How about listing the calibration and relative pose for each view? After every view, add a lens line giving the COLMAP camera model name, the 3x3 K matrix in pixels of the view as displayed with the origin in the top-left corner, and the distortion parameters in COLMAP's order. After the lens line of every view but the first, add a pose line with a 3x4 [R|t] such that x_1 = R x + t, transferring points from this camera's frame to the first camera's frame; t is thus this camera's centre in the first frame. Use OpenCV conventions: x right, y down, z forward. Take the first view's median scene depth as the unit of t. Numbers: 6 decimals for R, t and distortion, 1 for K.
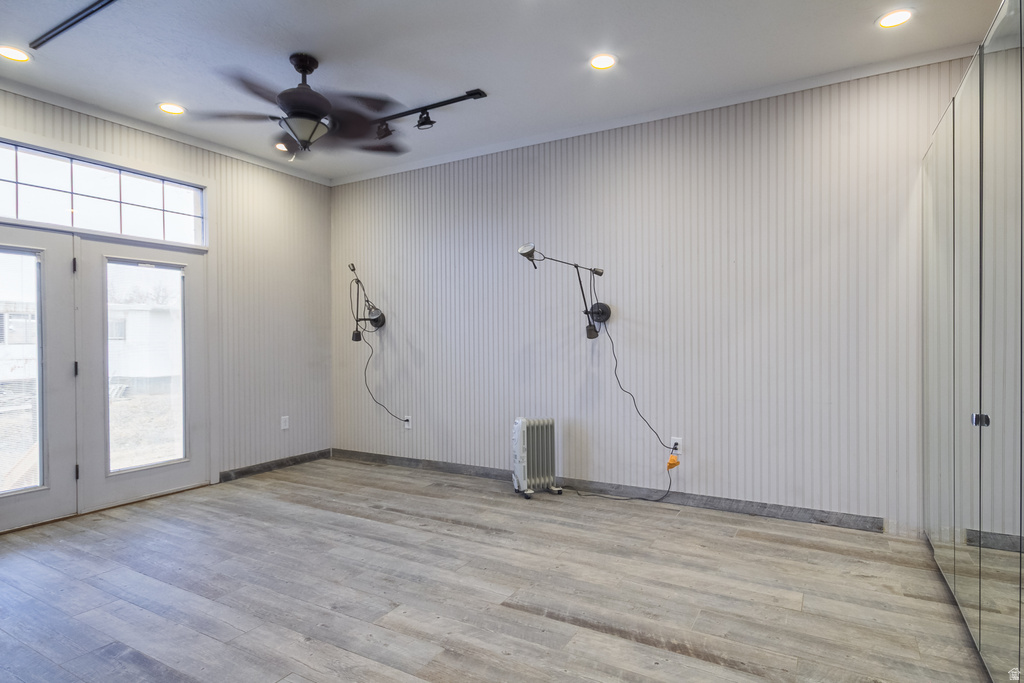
lens RADIAL K [[554.3, 0, 512.0], [0, 554.3, 341.5], [0, 0, 1]] dist [-0.002879, 0.001435]
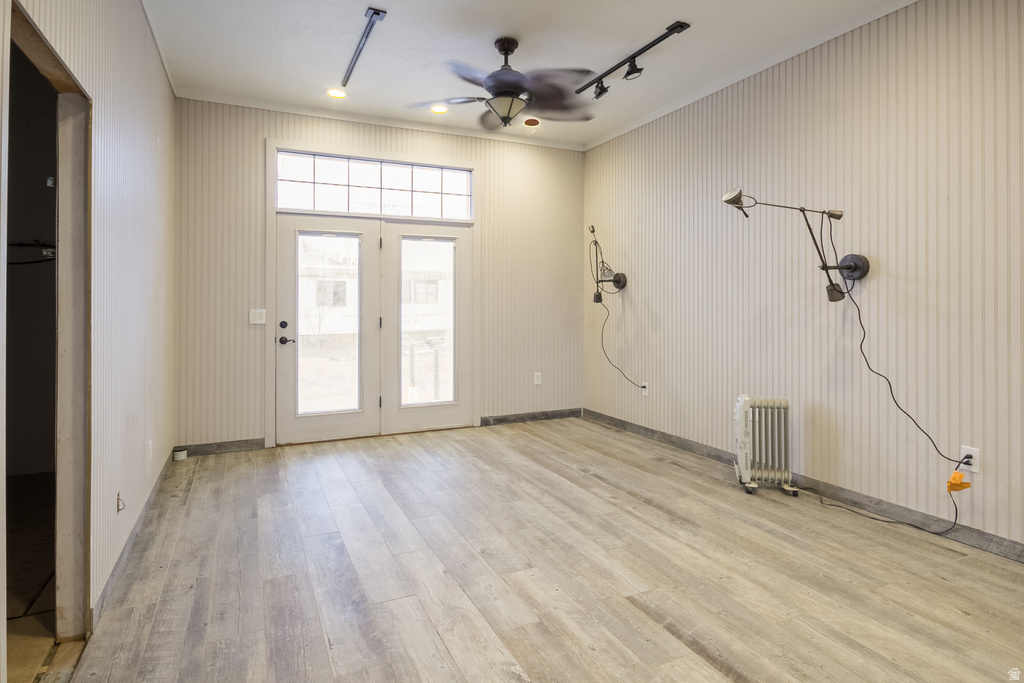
lens RADIAL K [[615.3, 0, 639.0], [0, 615.3, 296.5], [0, 0, 1]] dist [0.001415, 0.001356]
pose [[0.803848, 0.000268, -0.594835, 0.481680], [-0.006018, 0.999952, -0.007683, -0.004330], [0.594805, 0.009756, 0.803811, 0.168898]]
